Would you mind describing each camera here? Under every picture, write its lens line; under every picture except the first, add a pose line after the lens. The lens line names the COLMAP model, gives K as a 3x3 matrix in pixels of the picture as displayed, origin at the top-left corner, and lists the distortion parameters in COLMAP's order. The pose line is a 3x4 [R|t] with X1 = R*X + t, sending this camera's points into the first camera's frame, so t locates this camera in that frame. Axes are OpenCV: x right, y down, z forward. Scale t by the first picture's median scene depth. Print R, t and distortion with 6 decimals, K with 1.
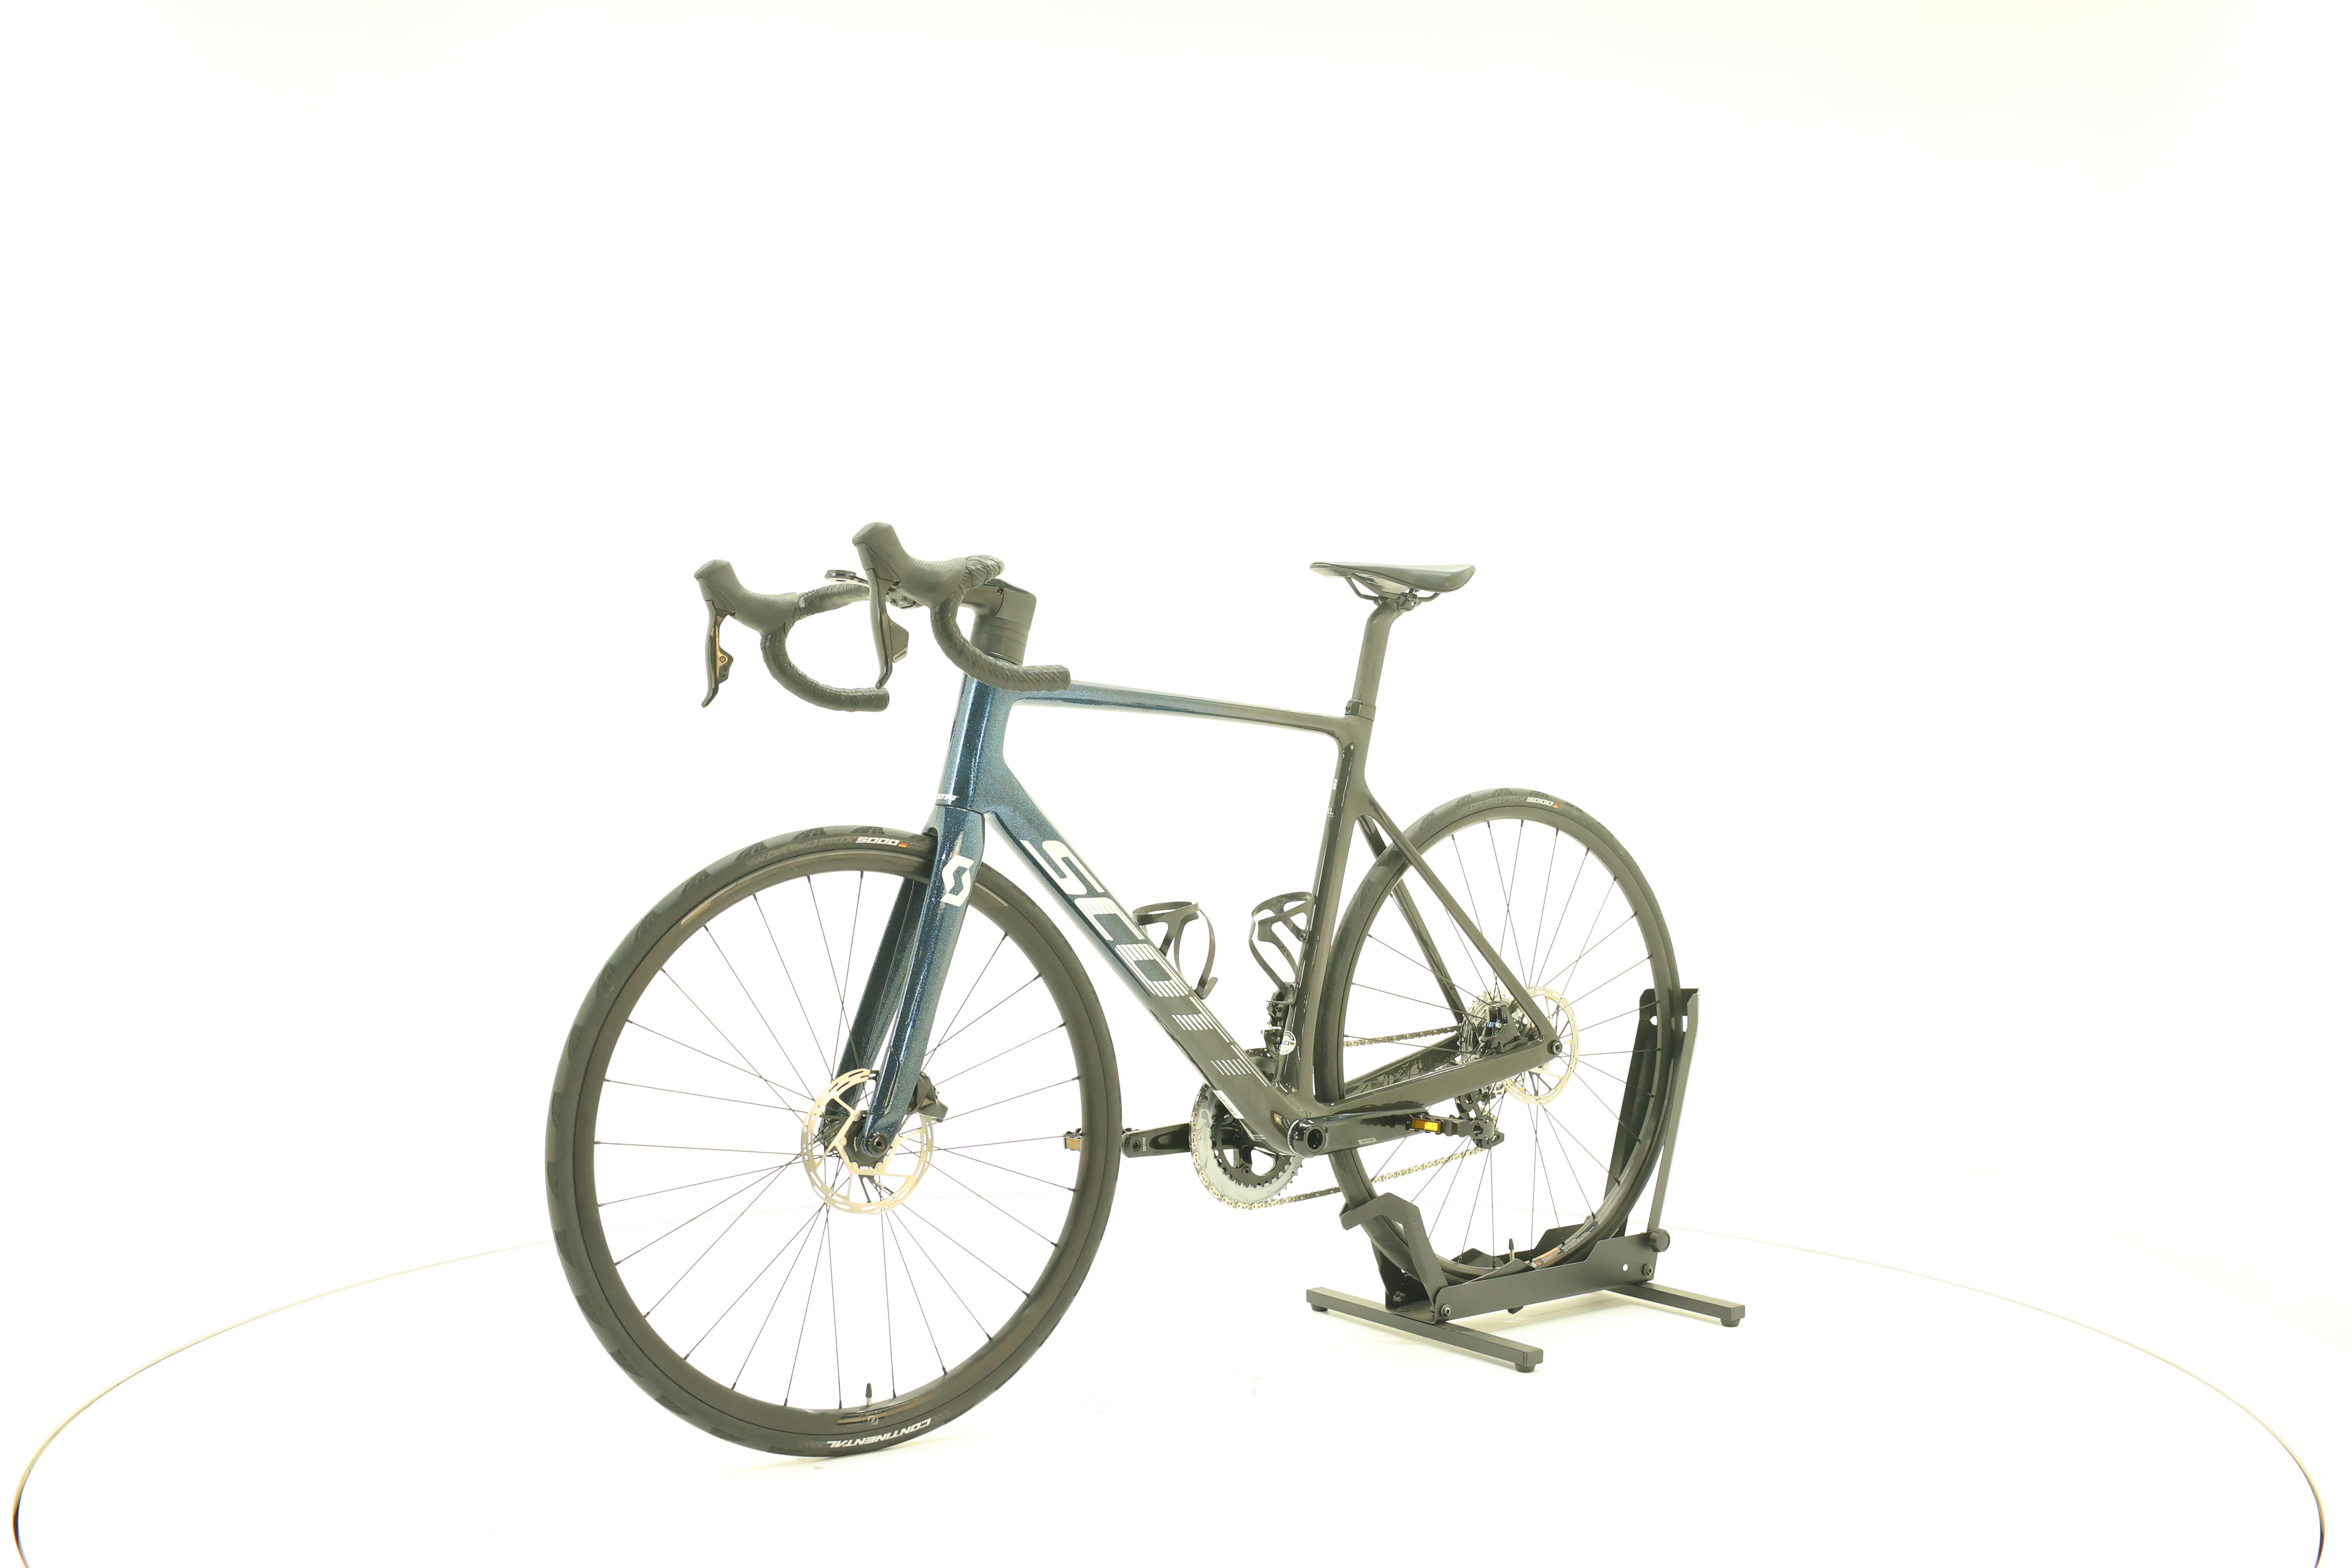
lens RADIAL K [[2510.4, 0, 1184.1], [0, 2510.4, 772.1], [0, 0, 1]] dist [-0.027603, 0.000000]
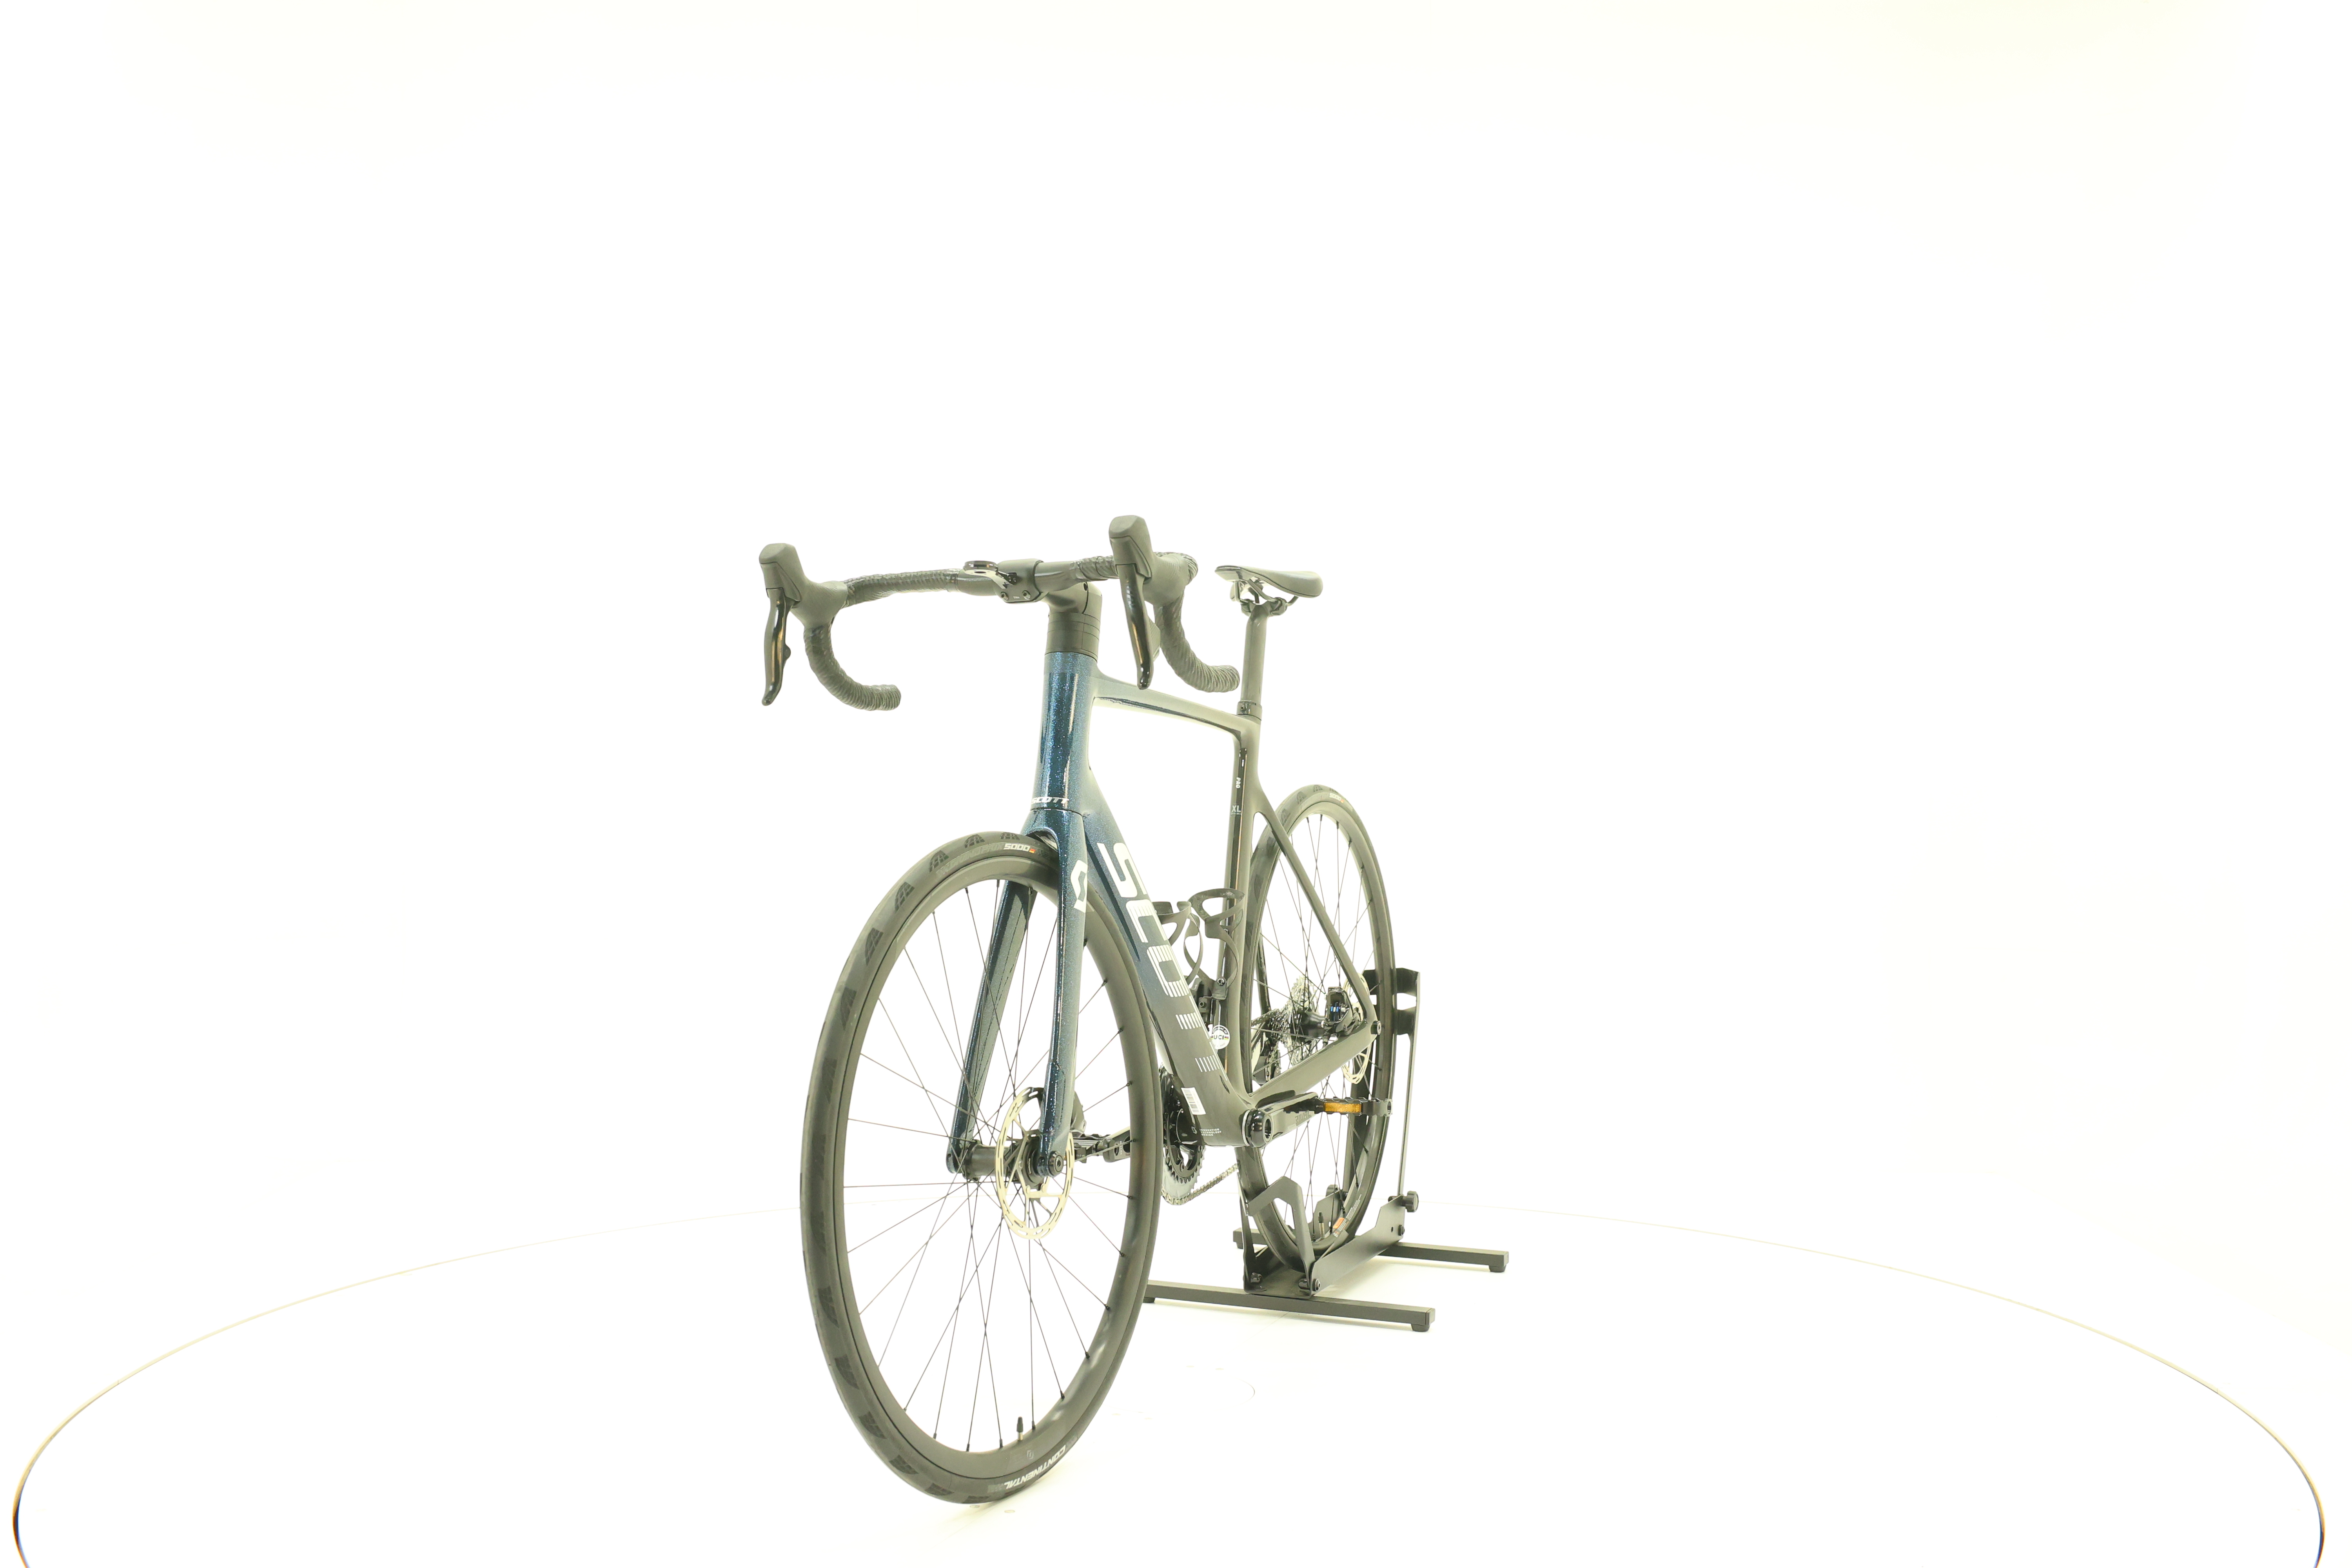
lens RADIAL K [[2510.4, 0, 1181.7], [0, 2510.4, 784.0], [0, 0, 1]] dist [-0.027603, 0.000000]
pose [[0.864629, -0.012086, 0.502265, -0.511524], [0.008057, 0.999916, 0.010191, -0.005419], [-0.502346, -0.004765, 0.864654, 0.137171]]
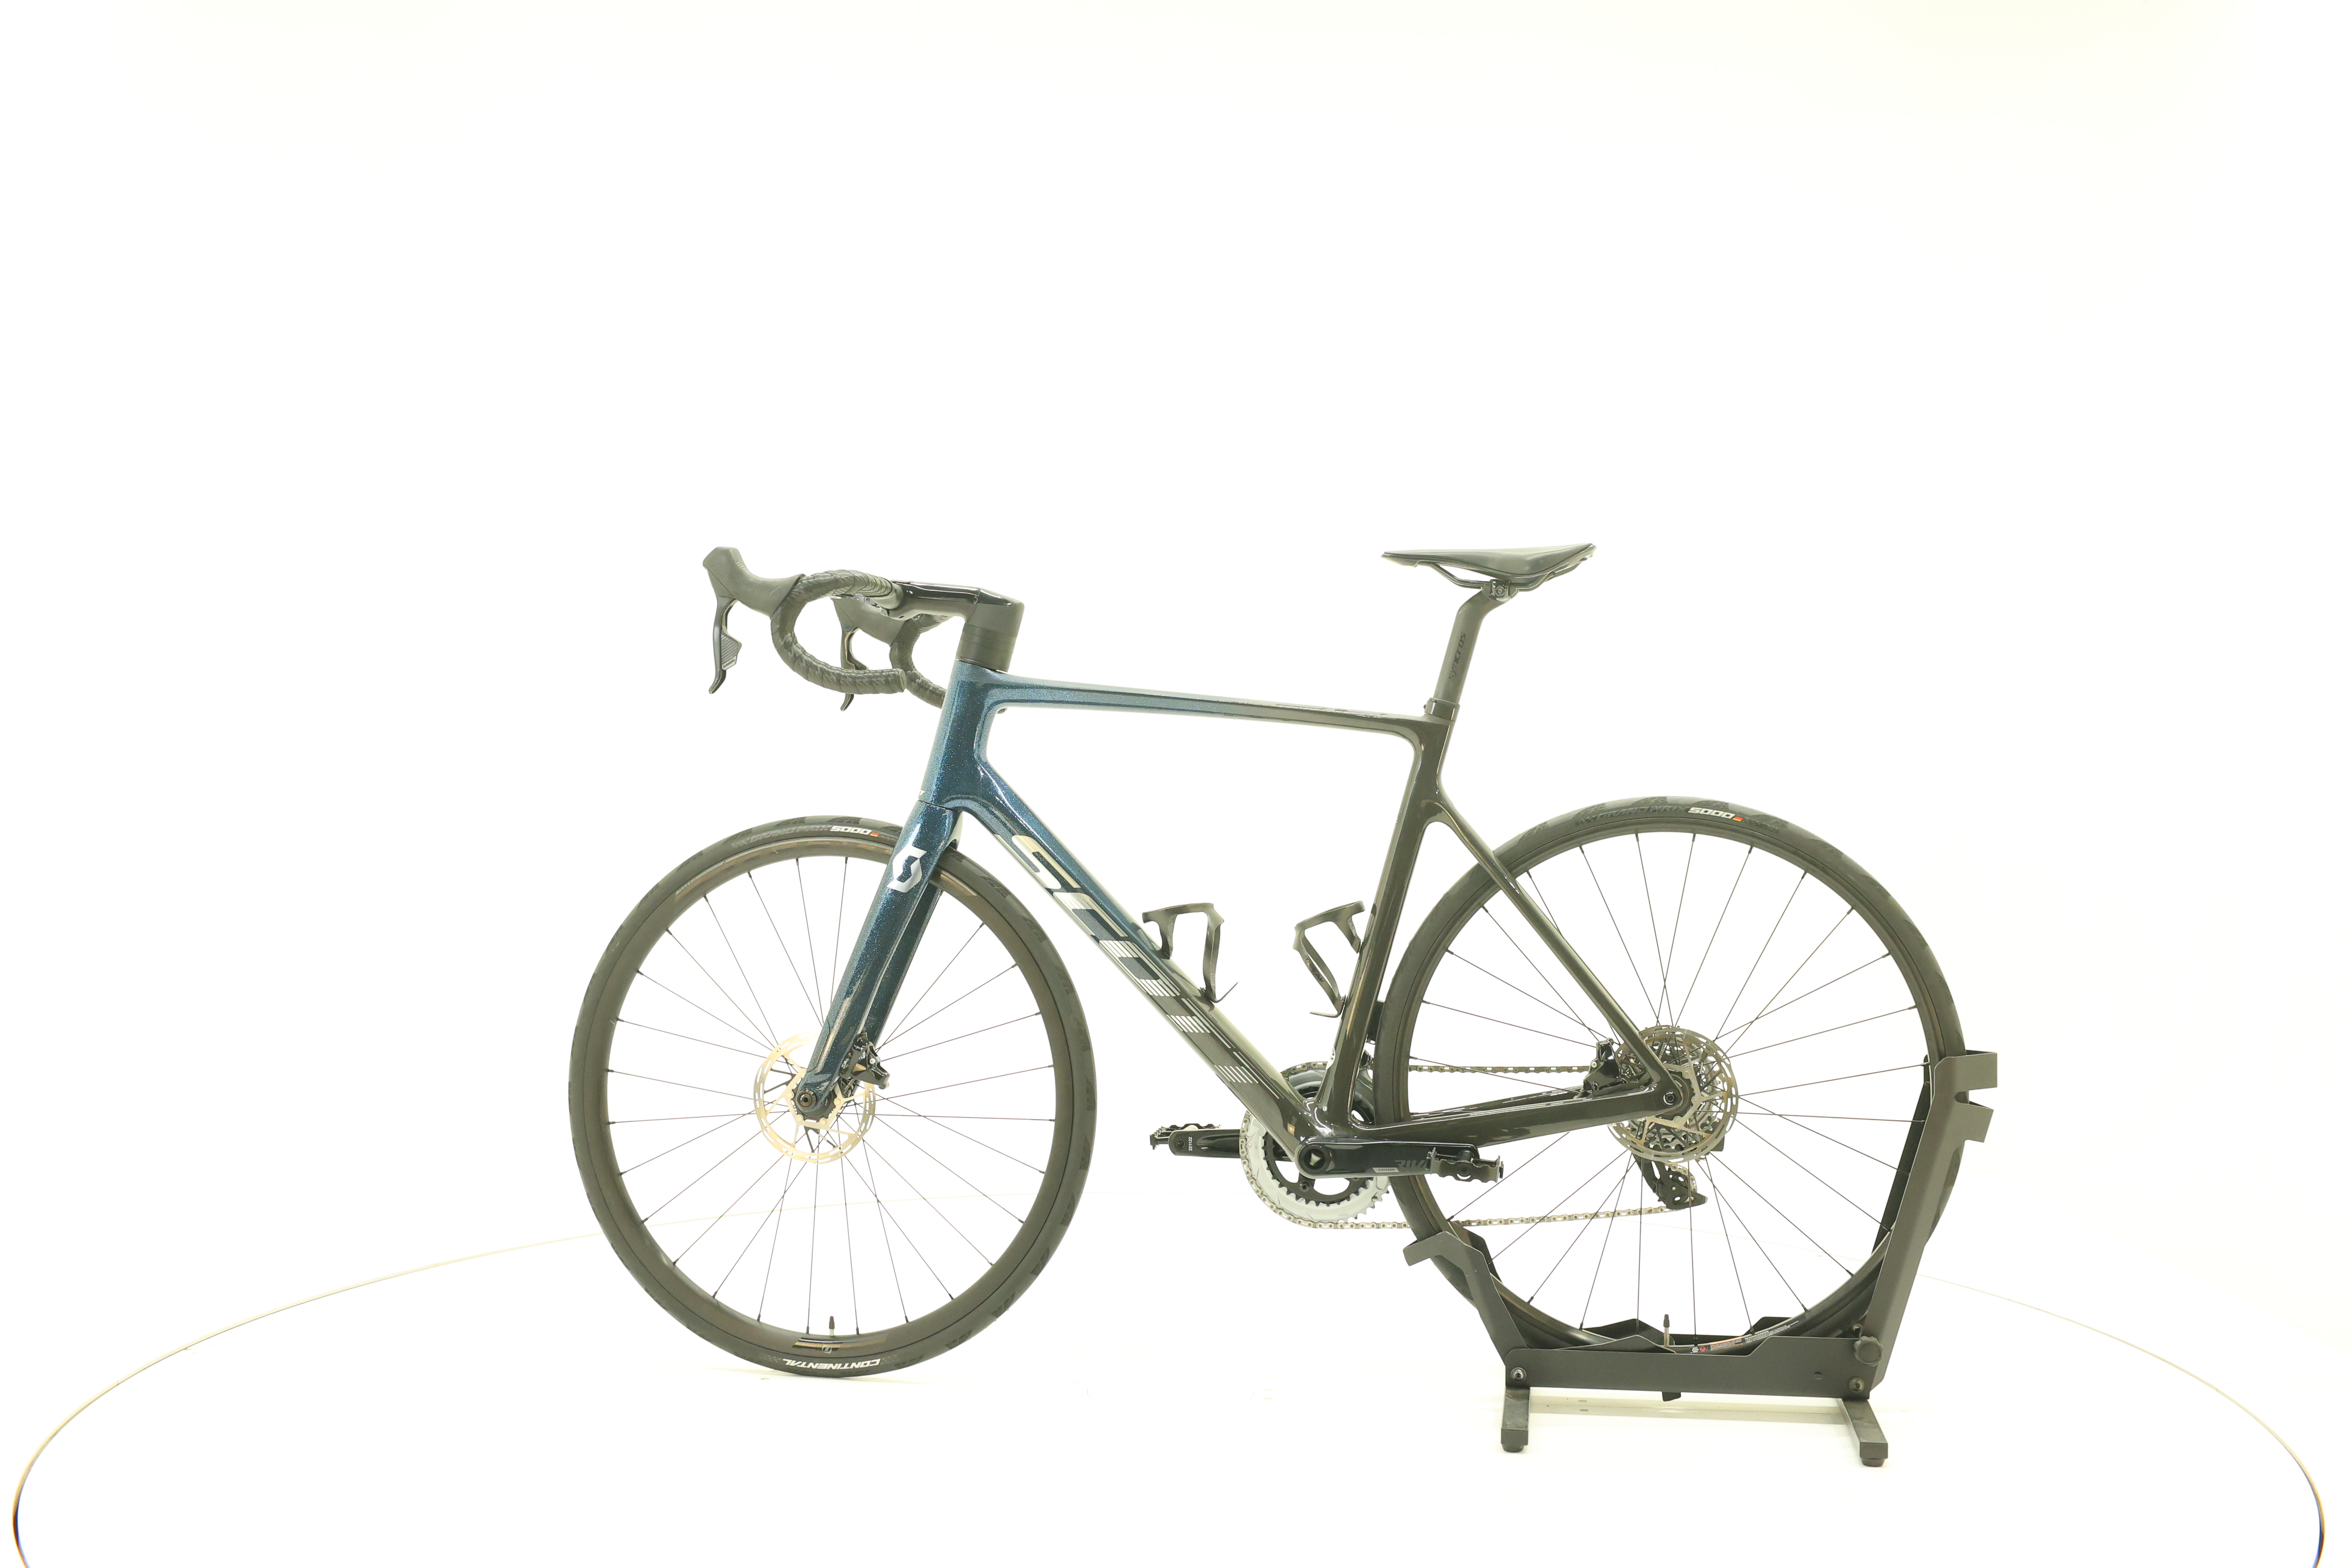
lens RADIAL K [[2510.4, 0, 1174.7], [0, 2510.4, 778.1], [0, 0, 1]] dist [-0.027603, 0.000000]
pose [[0.697513, 0.011177, -0.716485, 0.724374], [-0.013129, 0.999910, 0.002816, -0.000485], [0.716452, 0.007442, 0.697597, 0.308218]]
